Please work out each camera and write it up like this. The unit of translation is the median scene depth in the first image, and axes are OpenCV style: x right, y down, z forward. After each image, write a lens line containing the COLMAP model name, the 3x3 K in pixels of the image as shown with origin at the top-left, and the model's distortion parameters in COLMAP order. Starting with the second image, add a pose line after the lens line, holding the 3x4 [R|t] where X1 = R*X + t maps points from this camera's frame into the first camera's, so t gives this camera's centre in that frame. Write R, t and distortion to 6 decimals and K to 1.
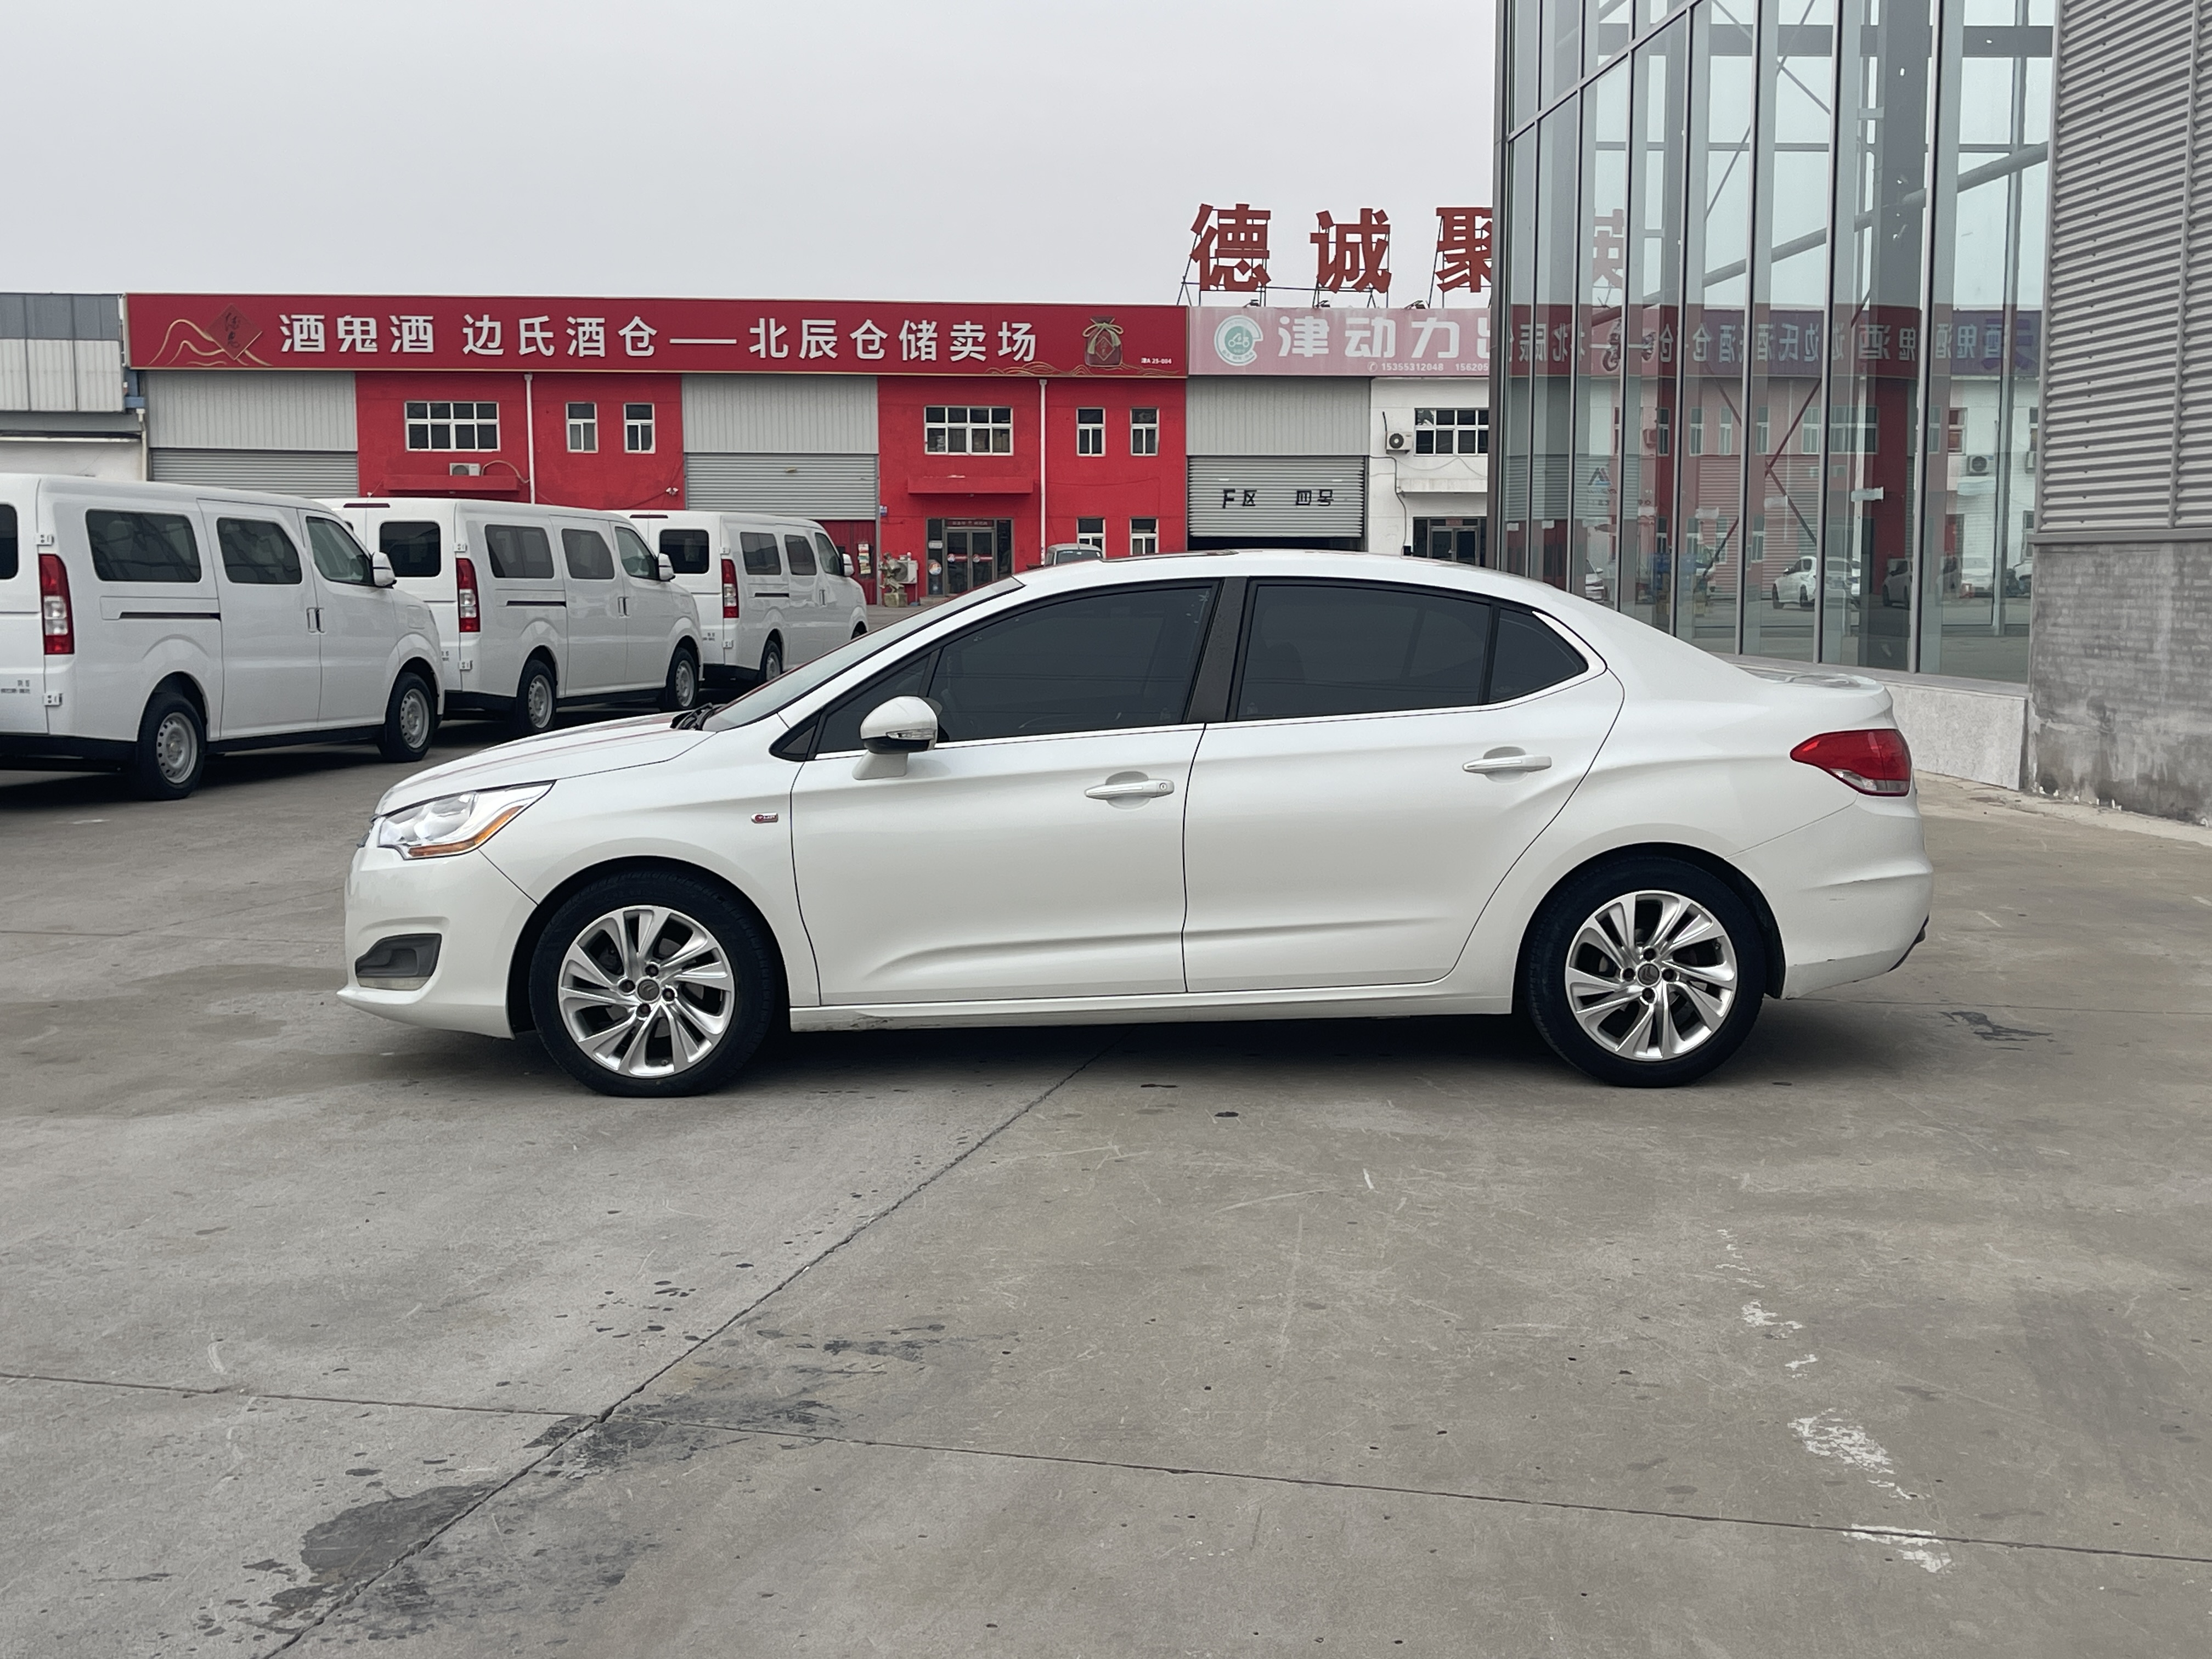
lens RADIAL K [[2542.1, 0, 1120.8], [0, 2542.1, 842.3], [0, 0, 1]] dist [0.028795, 0.000000]
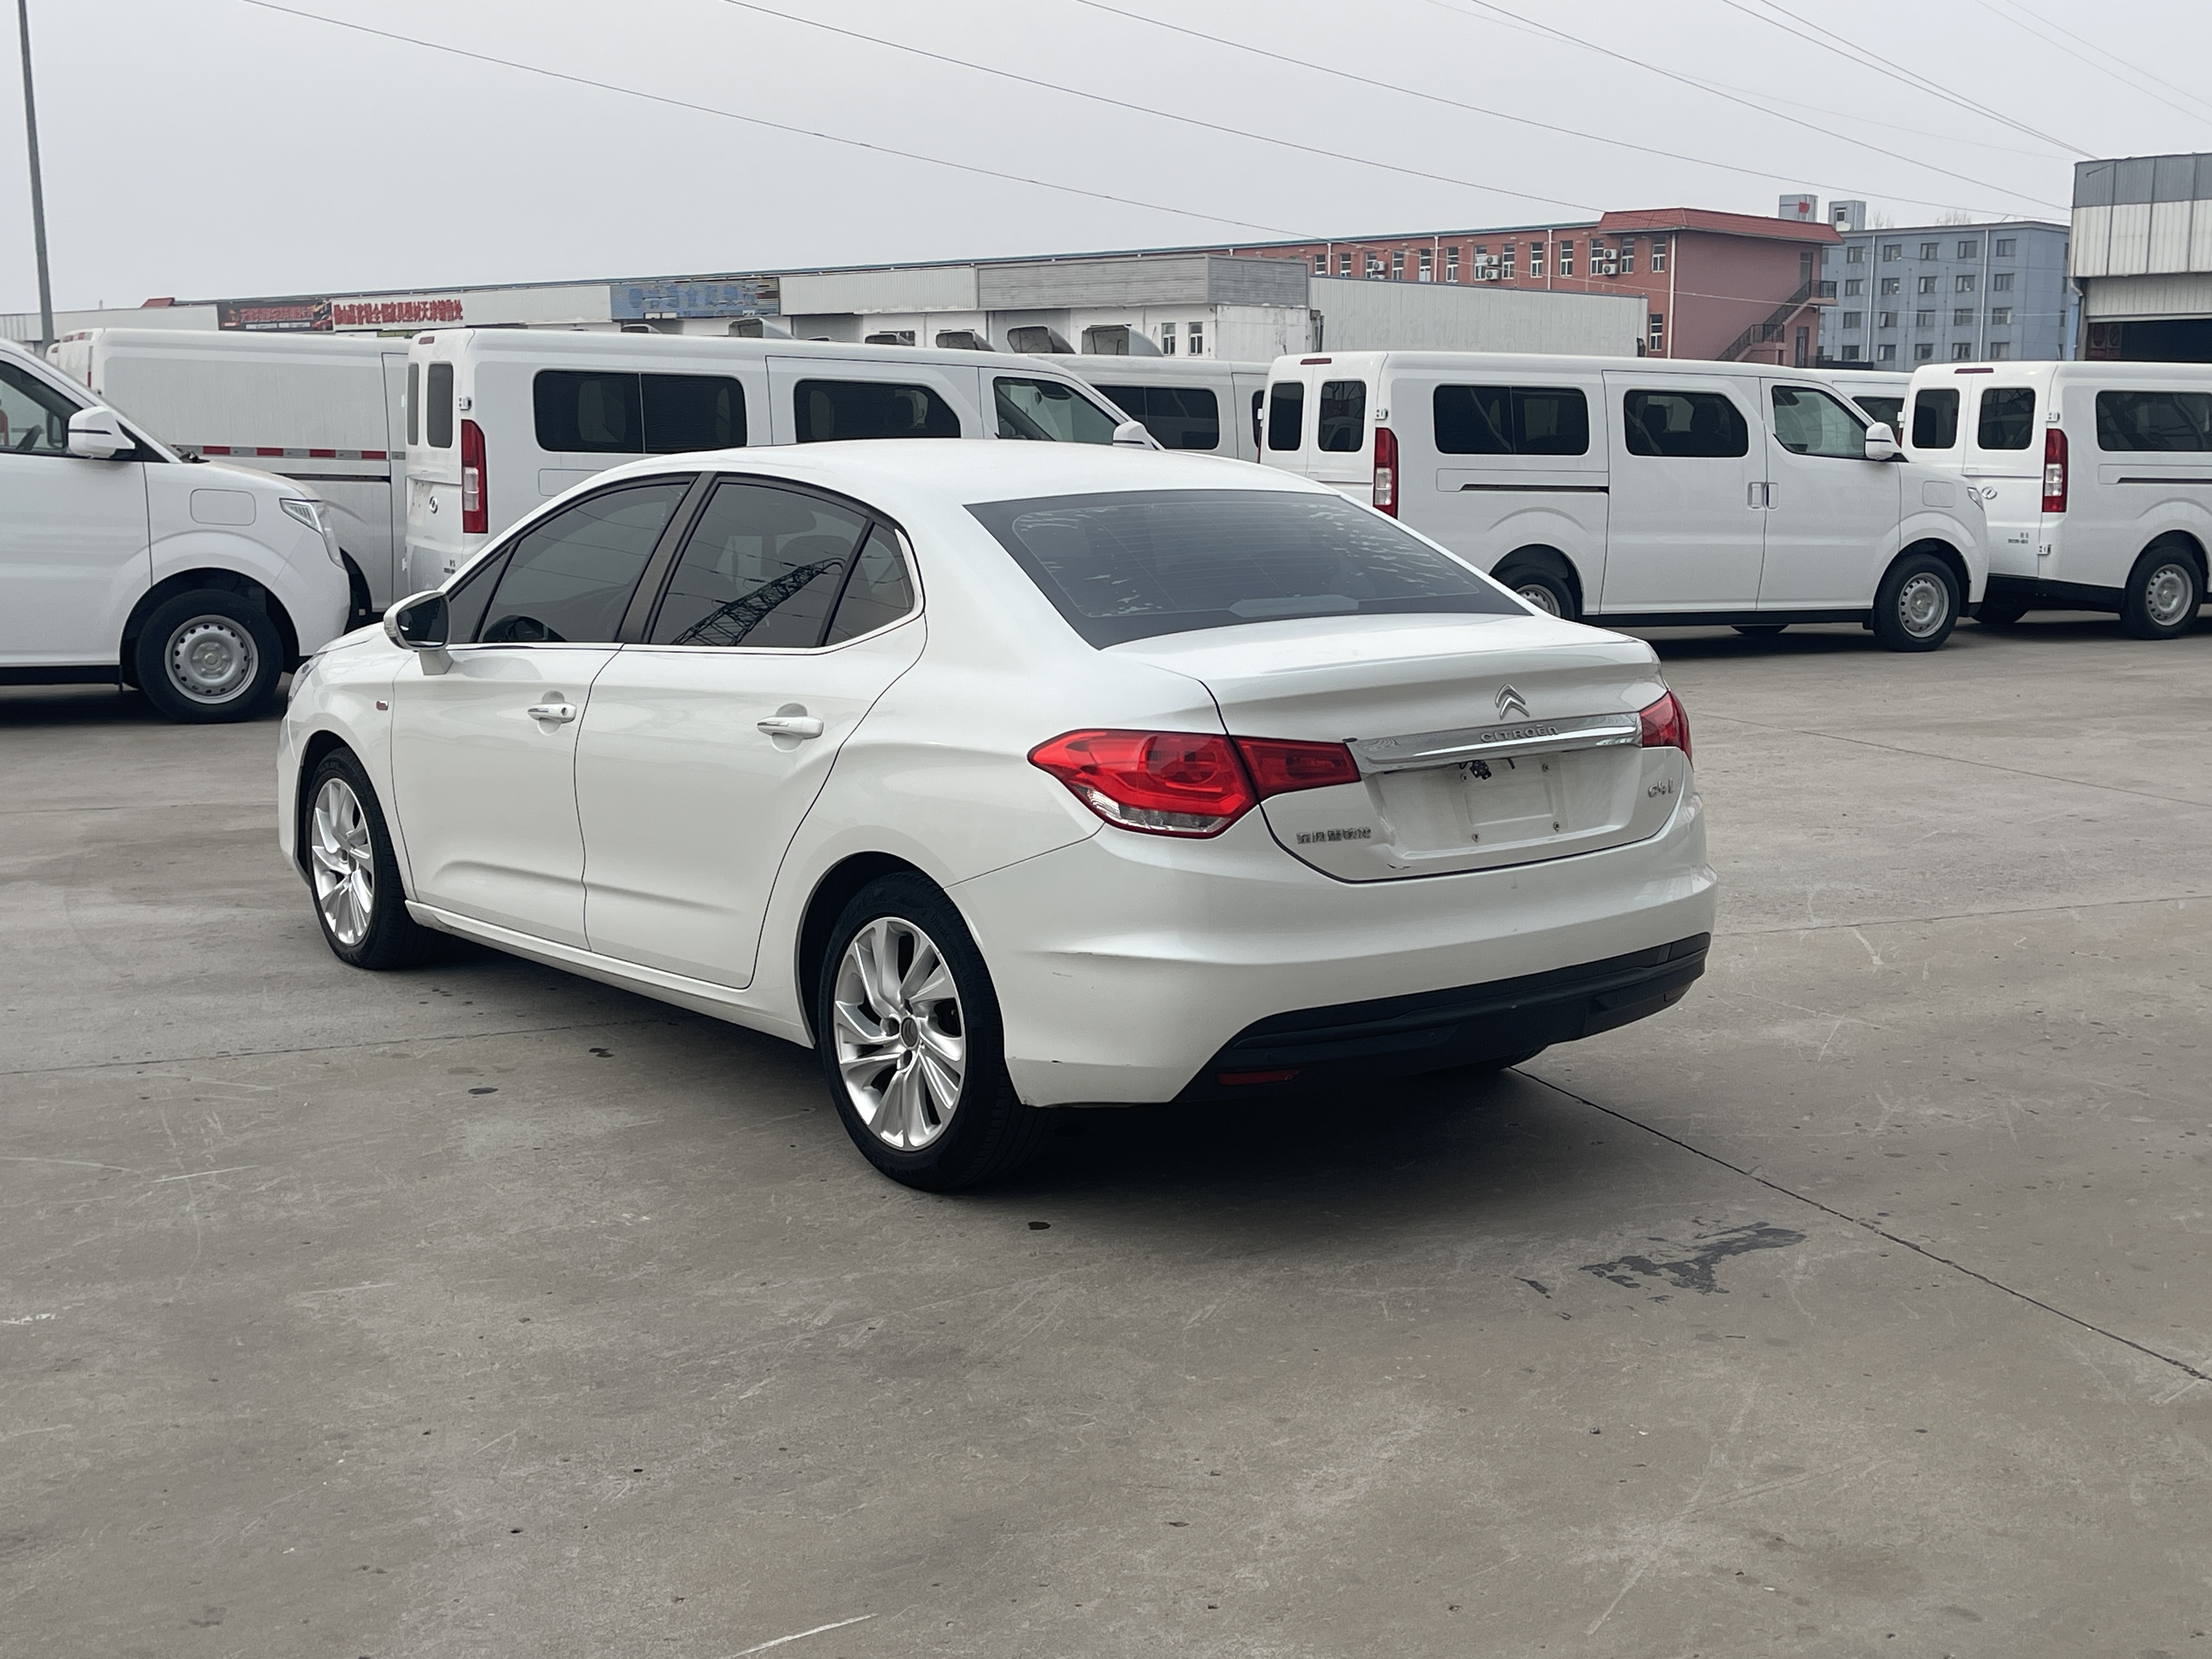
lens RADIAL K [[2542.1, 0, 1087.5], [0, 2542.1, 830.2], [0, 0, 1]] dist [0.028795, 0.000000]
pose [[0.607519, 0.127758, -0.783963, 0.797105], [-0.089331, 0.991708, 0.092388, -0.076946], [0.789266, 0.013905, 0.613895, 0.587468]]
